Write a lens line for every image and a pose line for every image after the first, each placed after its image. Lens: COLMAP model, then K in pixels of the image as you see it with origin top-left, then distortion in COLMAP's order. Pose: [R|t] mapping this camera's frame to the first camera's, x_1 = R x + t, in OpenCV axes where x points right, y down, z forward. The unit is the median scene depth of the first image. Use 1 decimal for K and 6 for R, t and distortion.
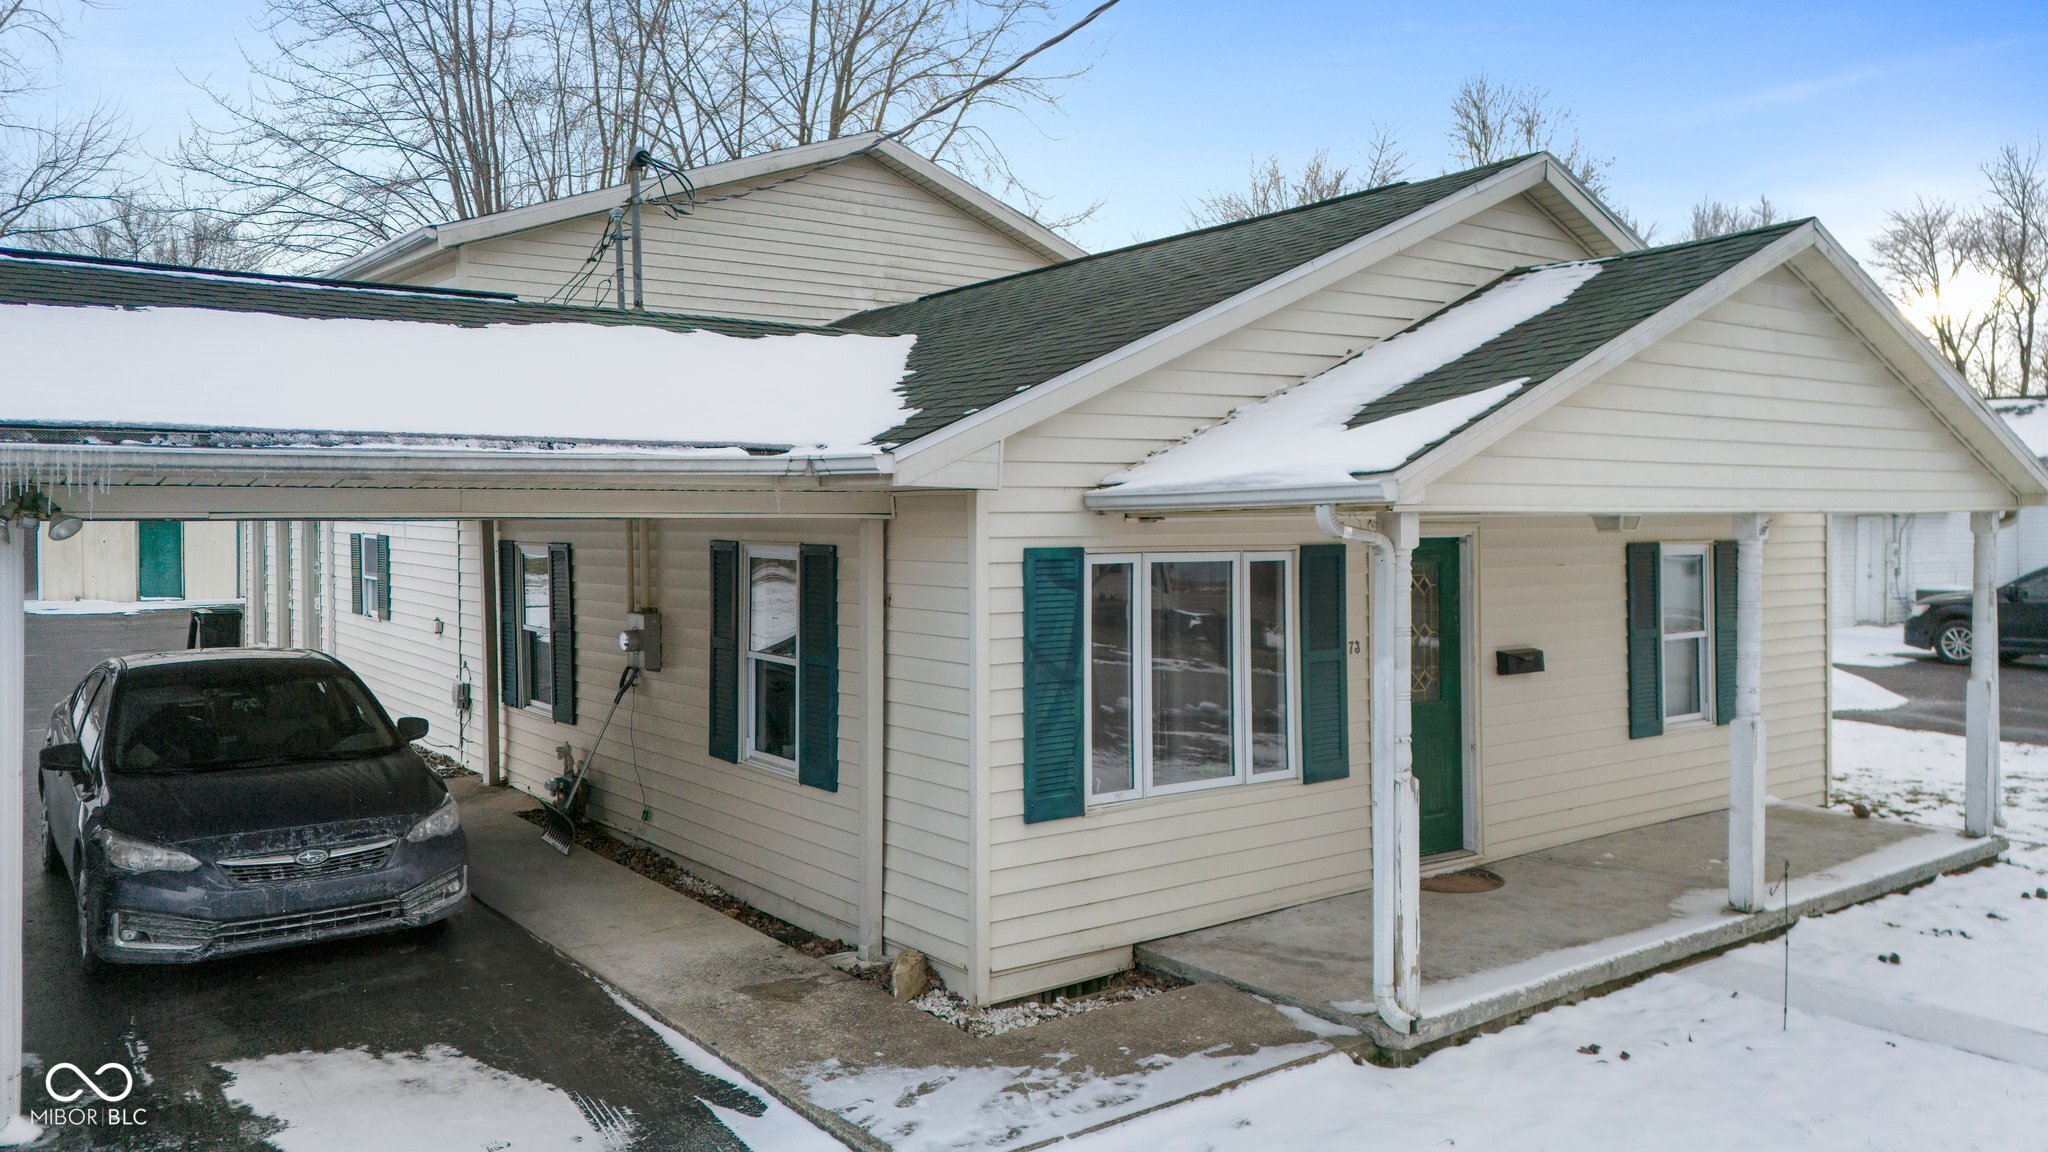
lens RADIAL K [[1481.4, 0, 1028.3], [0, 1481.4, 513.2], [0, 0, 1]] dist [0.061556, -0.002597]
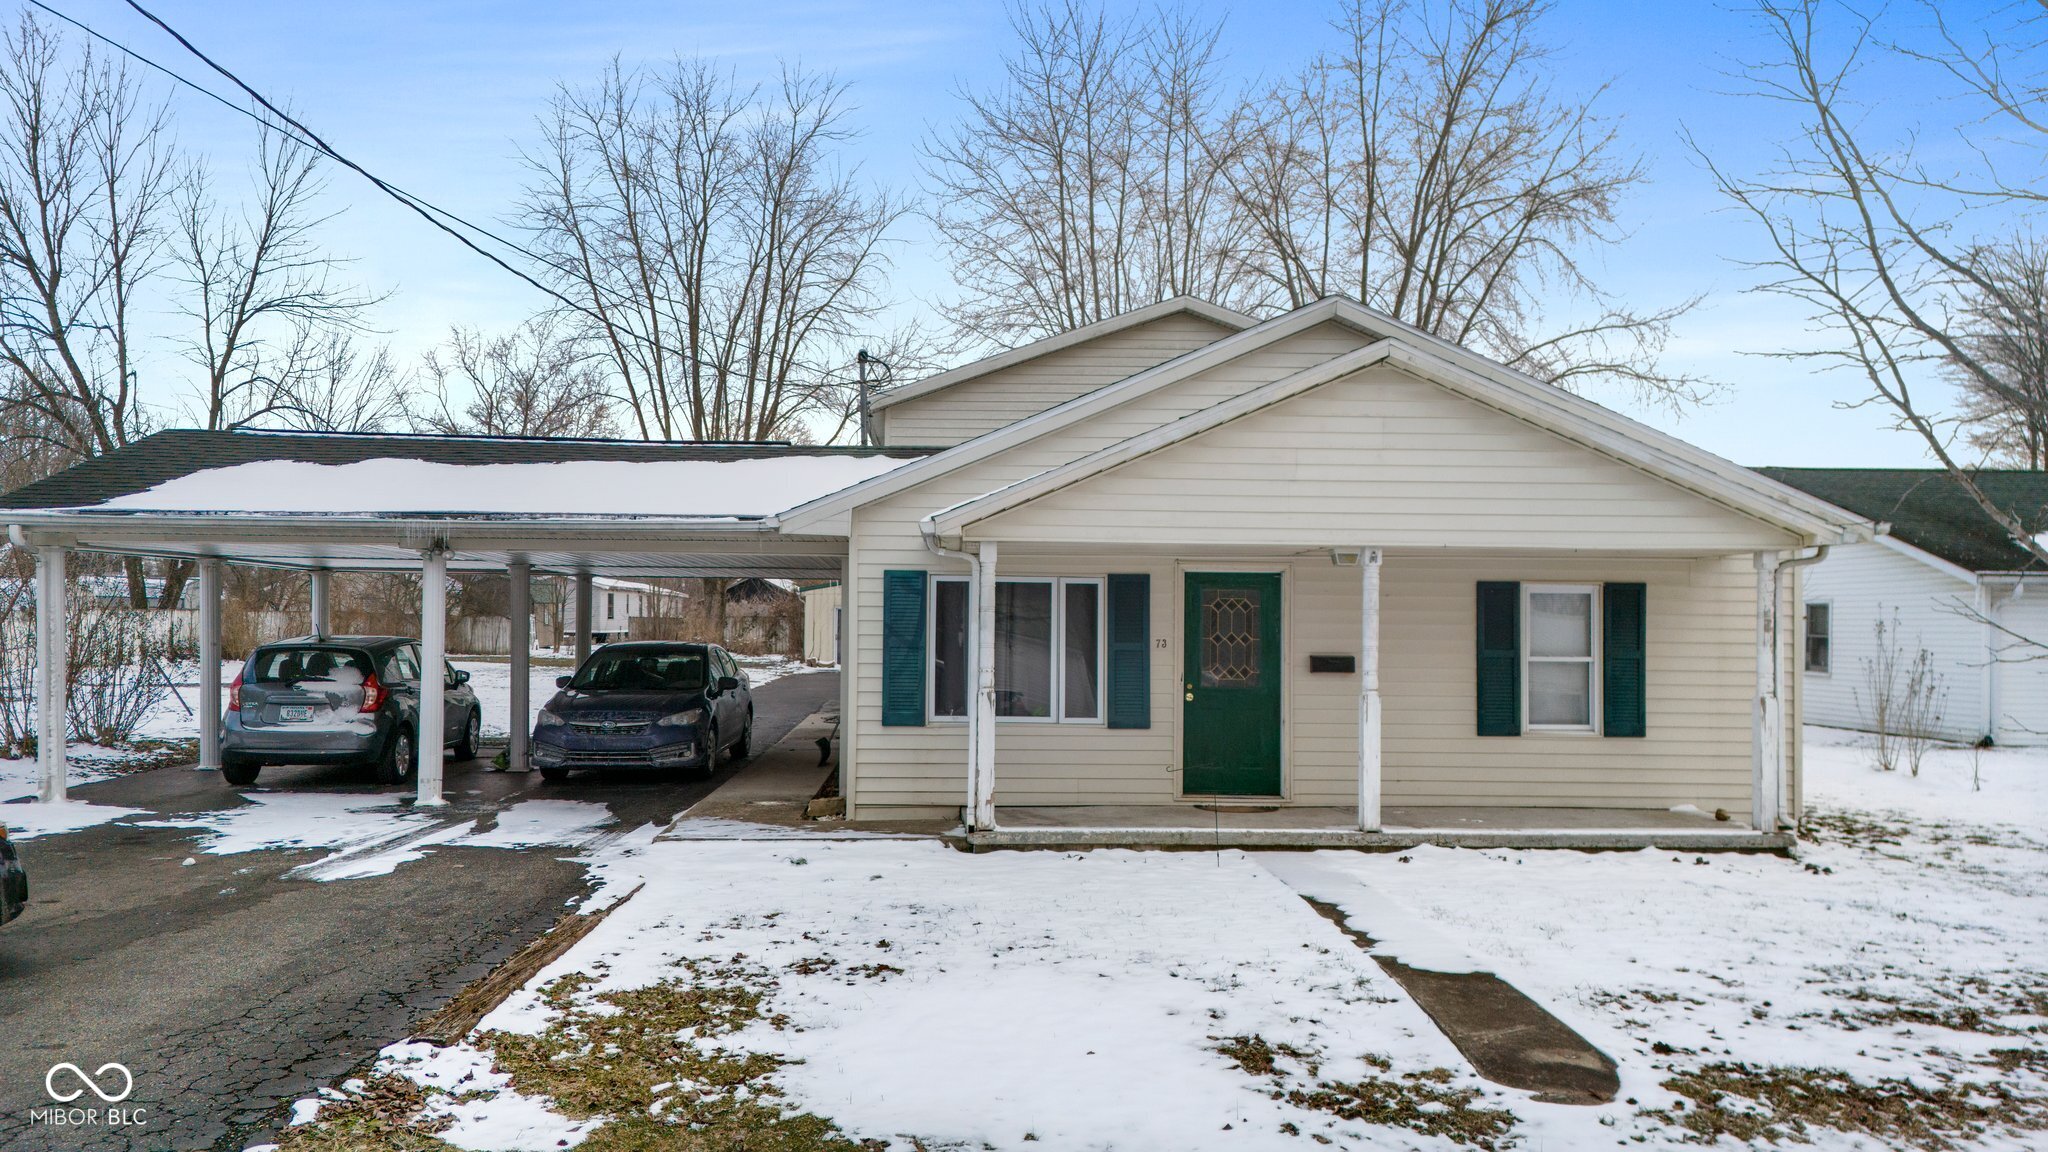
lens RADIAL K [[1481.4, 0, 1028.3], [0, 1481.4, 513.2], [0, 0, 1]] dist [0.061556, -0.002597]
pose [[0.836832, -0.032196, -0.546512, 1.020612], [-0.009486, 0.997267, -0.073275, 0.076905], [0.547378, 0.066503, 0.834239, -0.363161]]
